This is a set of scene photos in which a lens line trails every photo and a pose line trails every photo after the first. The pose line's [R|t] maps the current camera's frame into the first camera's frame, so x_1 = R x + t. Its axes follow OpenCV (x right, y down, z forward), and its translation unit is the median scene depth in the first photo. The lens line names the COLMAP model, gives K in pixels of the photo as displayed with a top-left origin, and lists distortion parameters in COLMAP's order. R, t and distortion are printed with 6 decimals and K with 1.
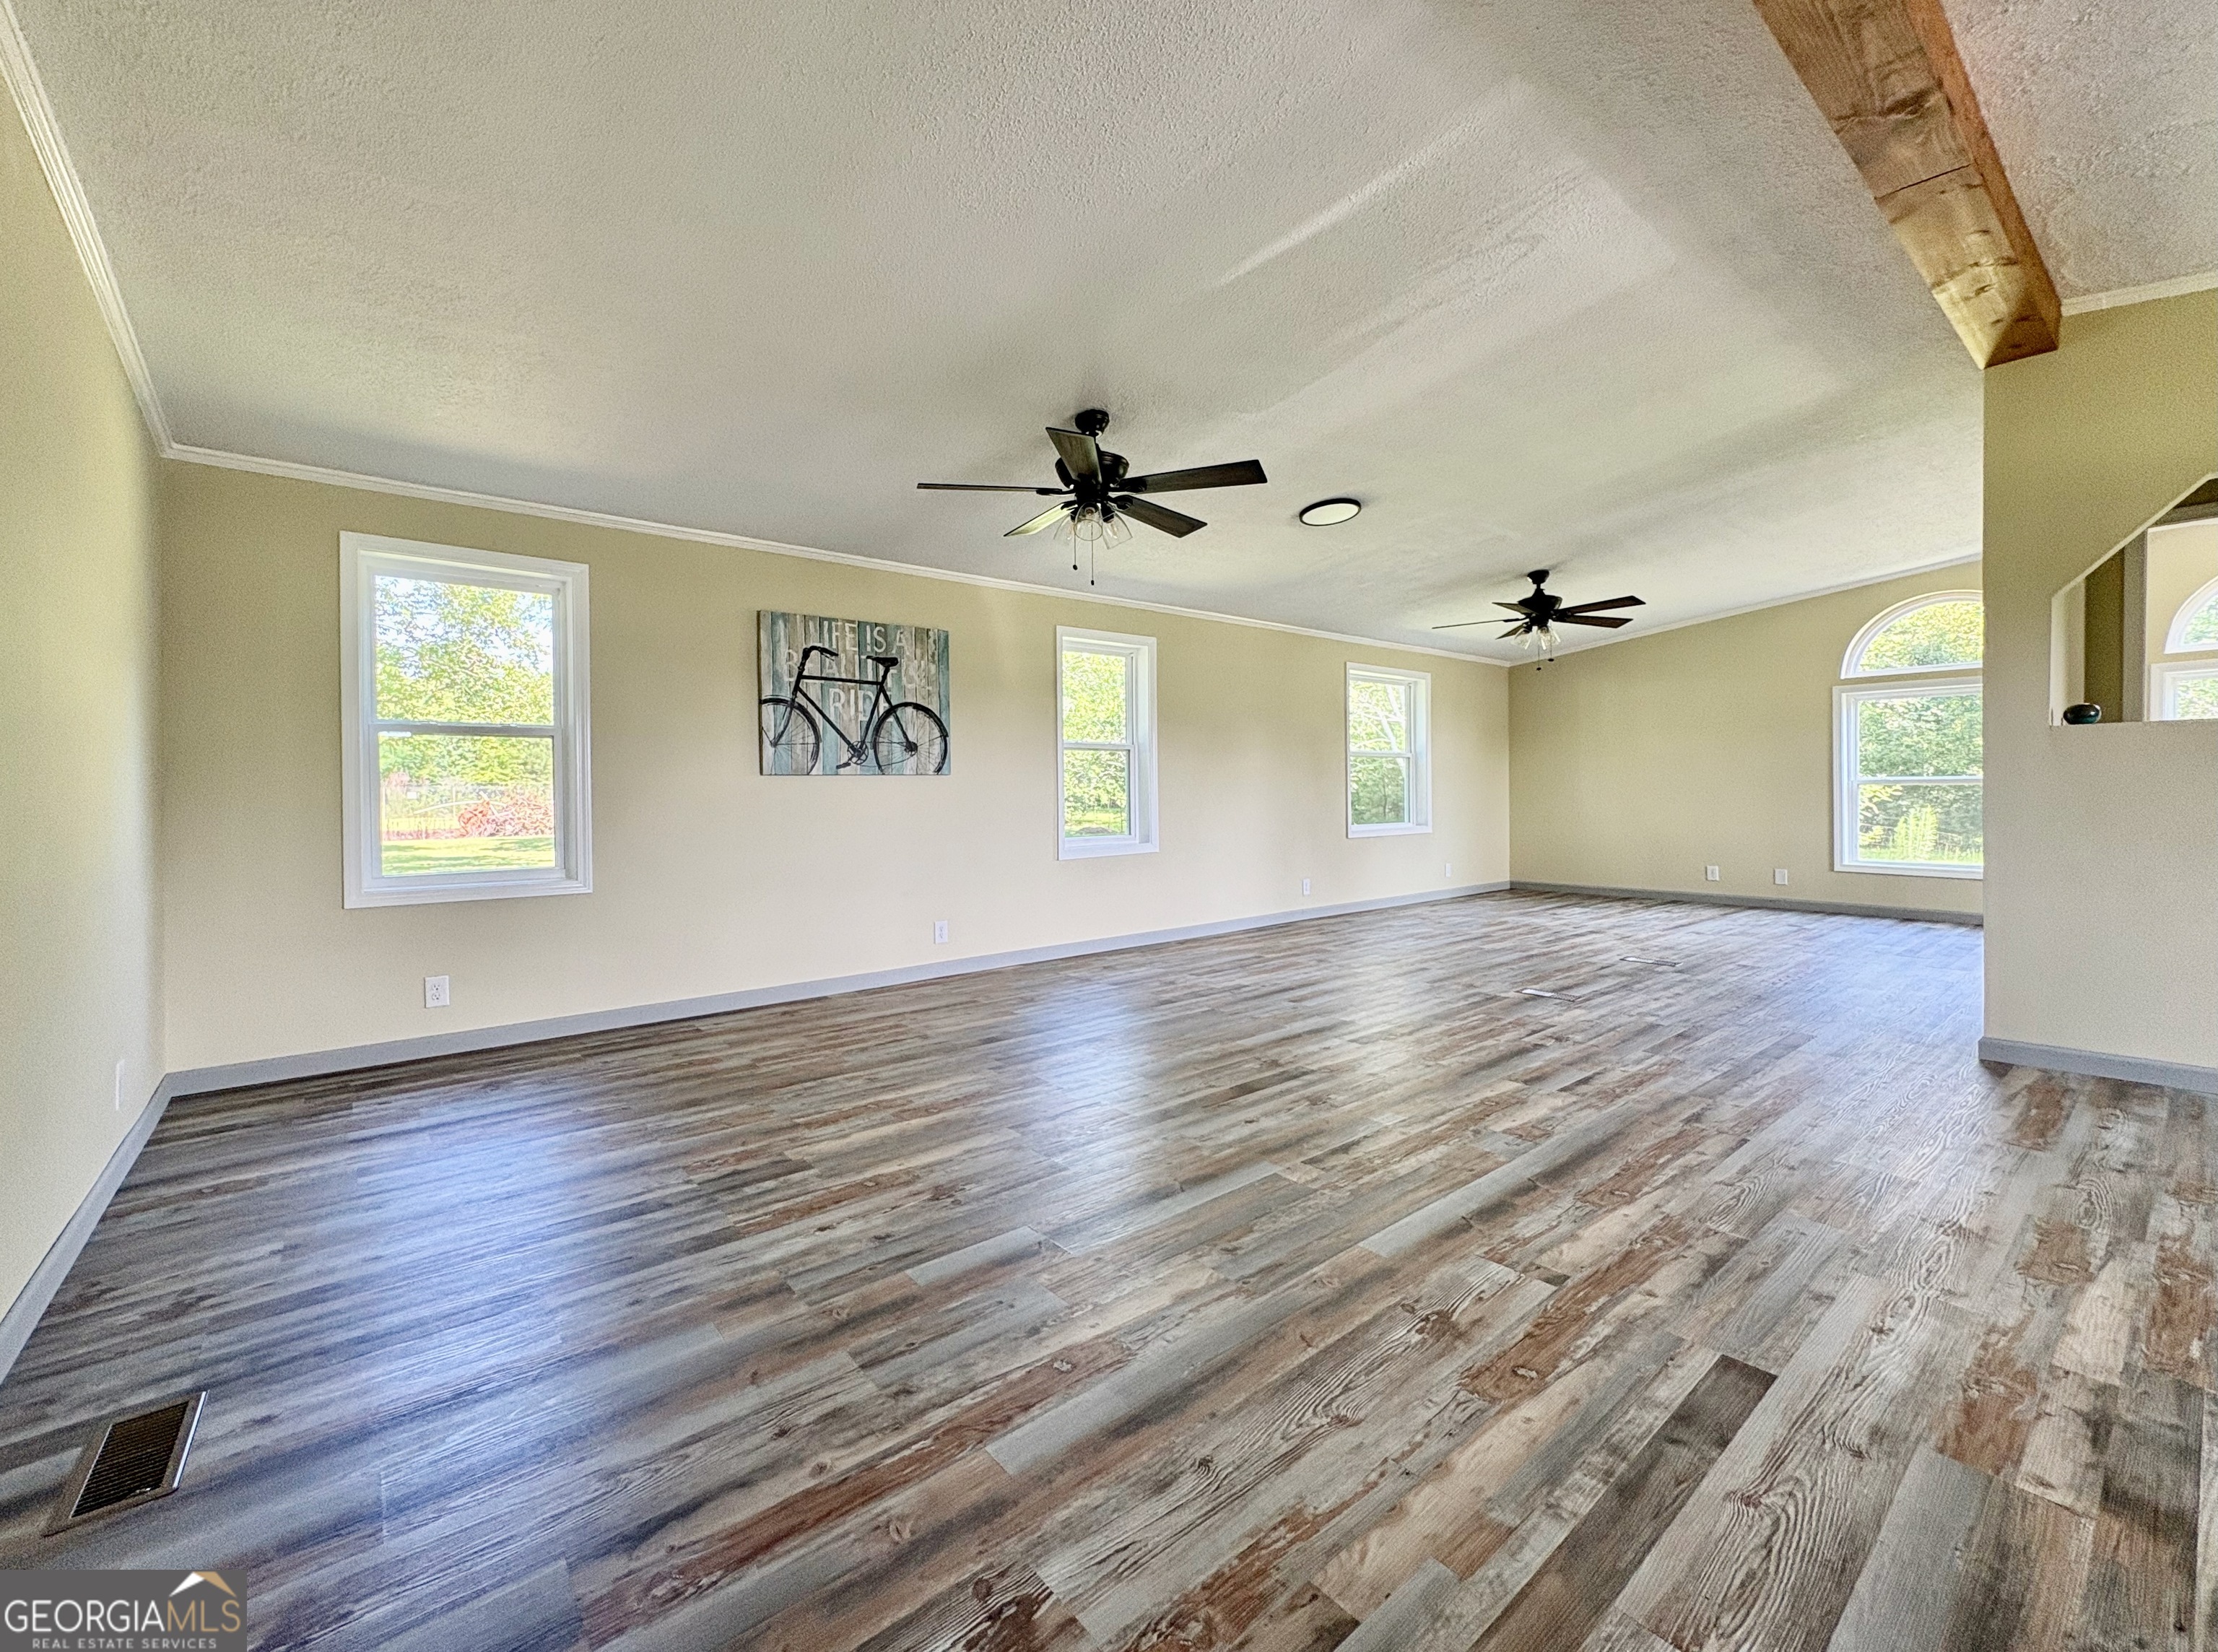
lens RADIAL K [[901.5, 0, 1093.0], [0, 901.5, 815.9], [0, 0, 1]] dist [0.011086, -0.000387]
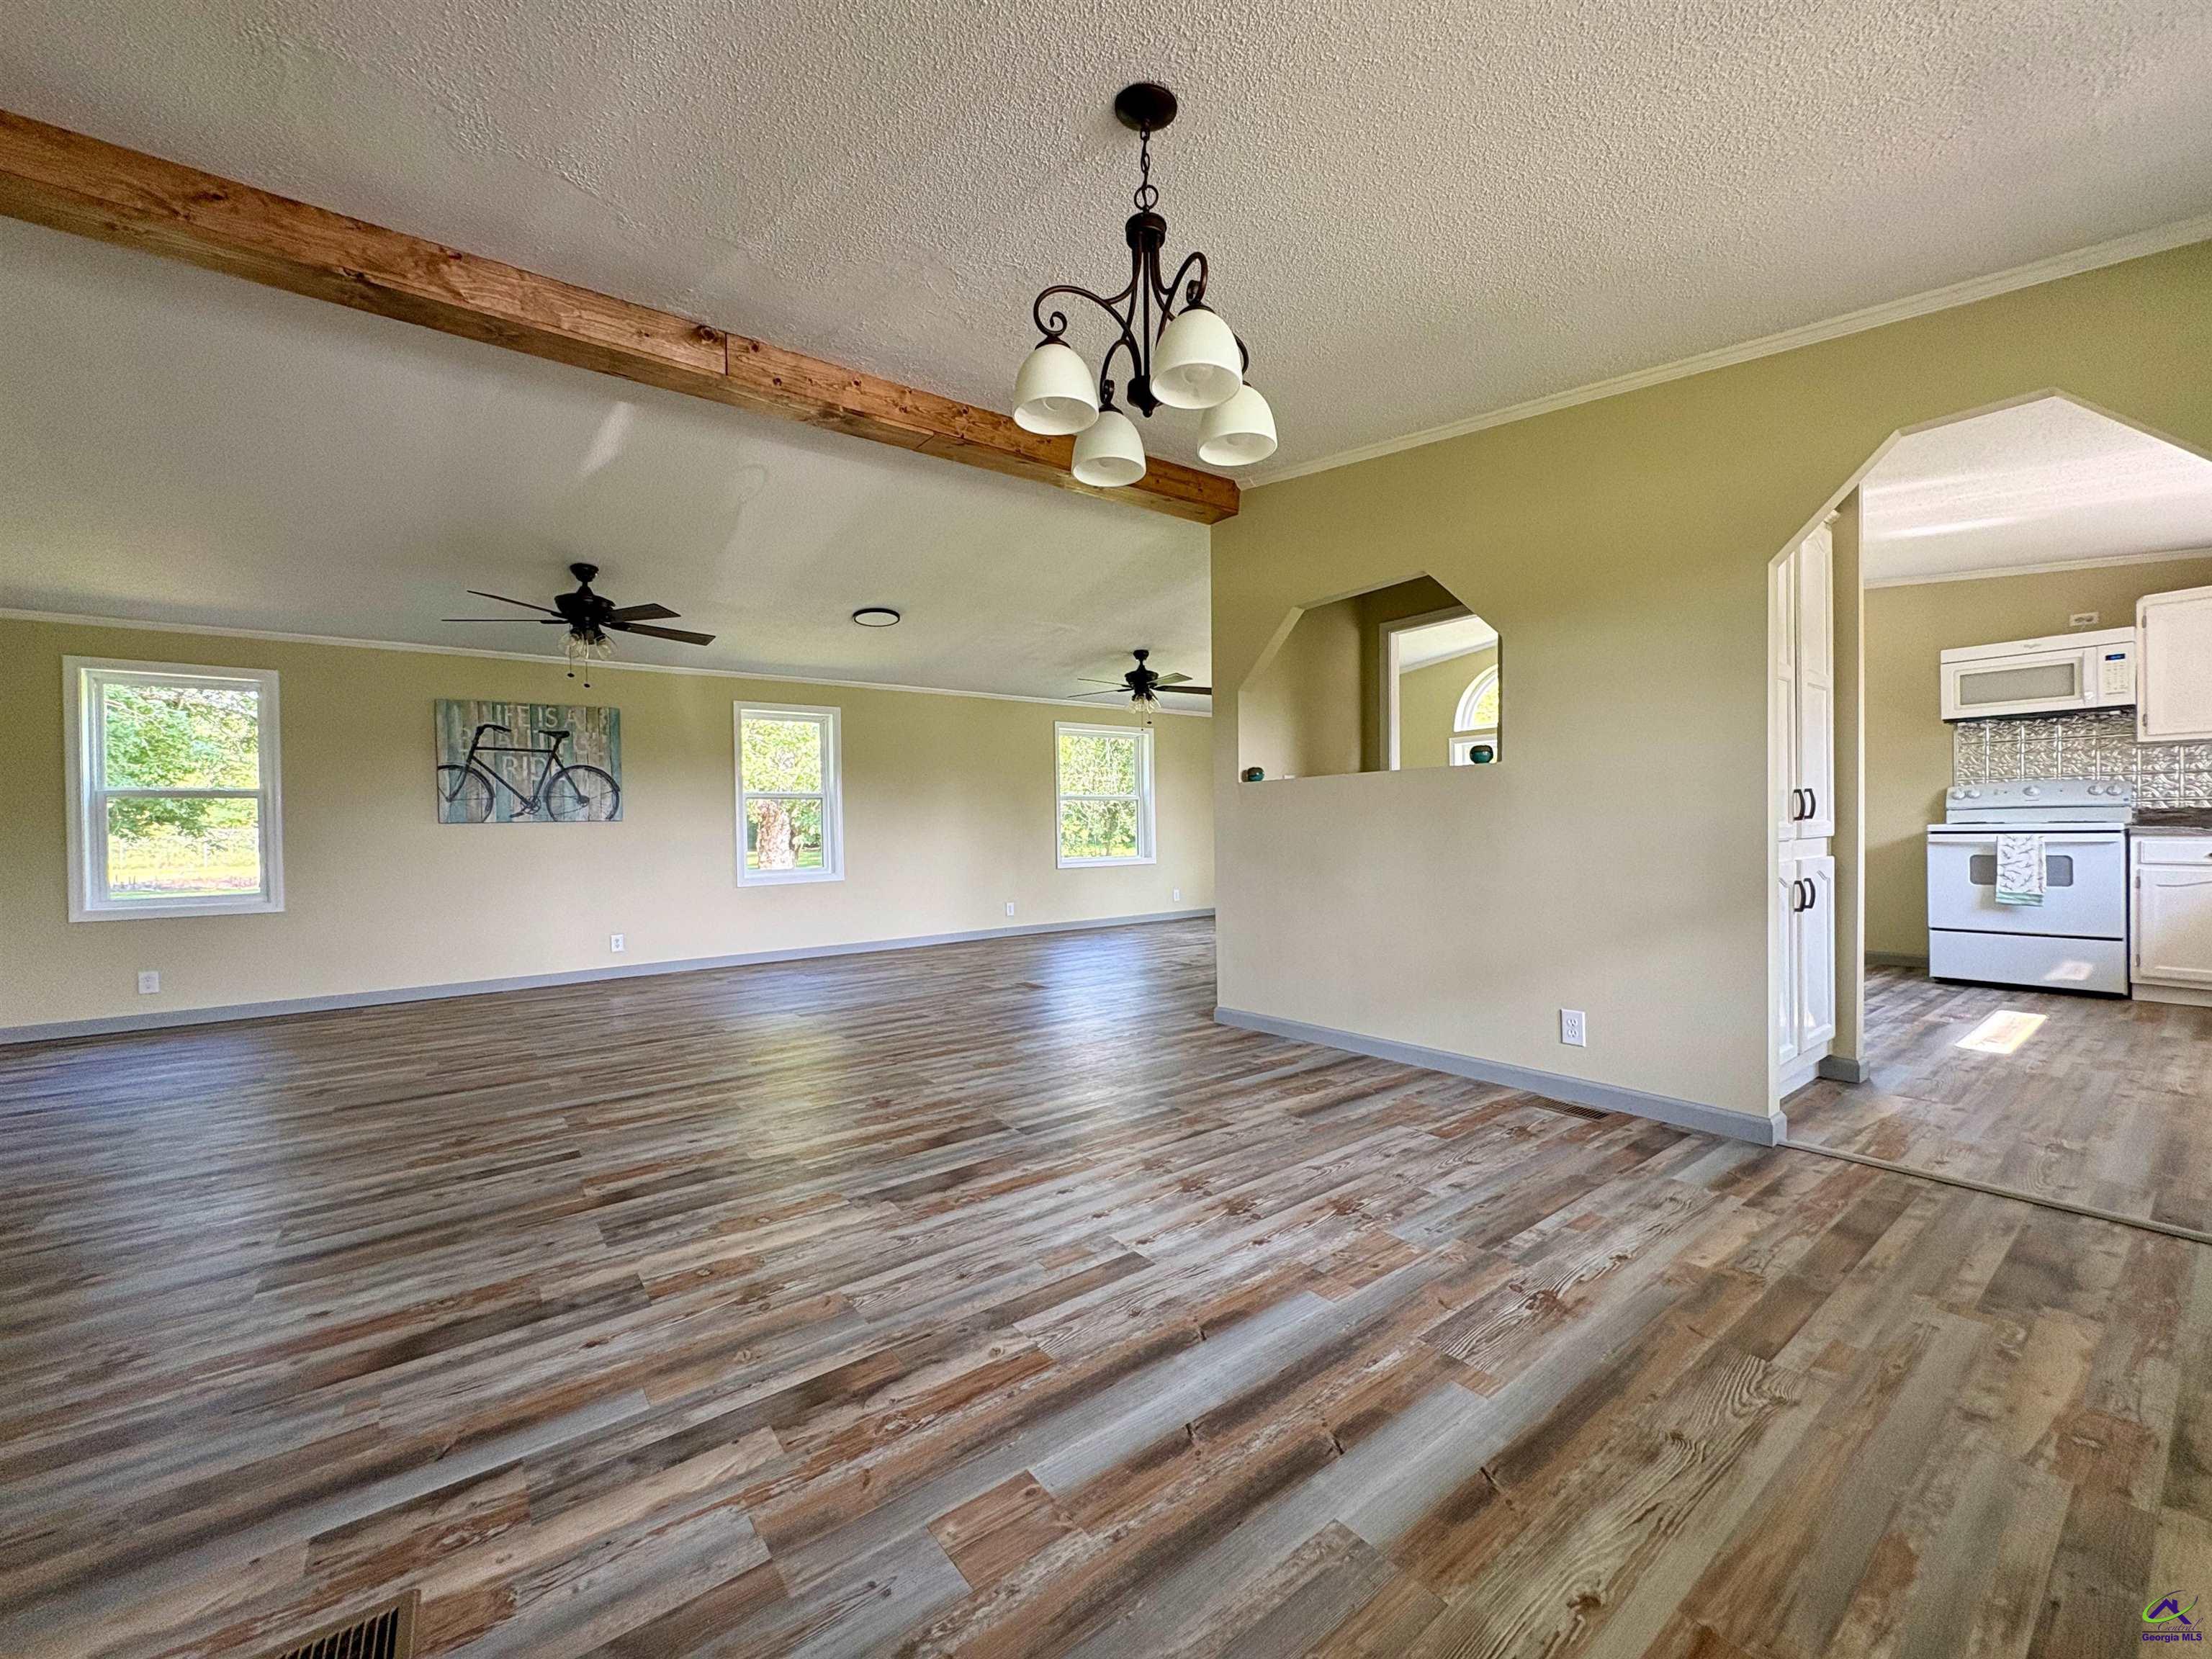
lens RADIAL K [[899.1, 0, 1126.9], [0, 899.1, 834.8], [0, 0, 1]] dist [0.011086, -0.000387]
pose [[0.998984, -0.009015, -0.044149, 0.660594], [0.007907, 0.999651, -0.025210, 0.012129], [0.044361, 0.024835, 0.998707, -0.259108]]
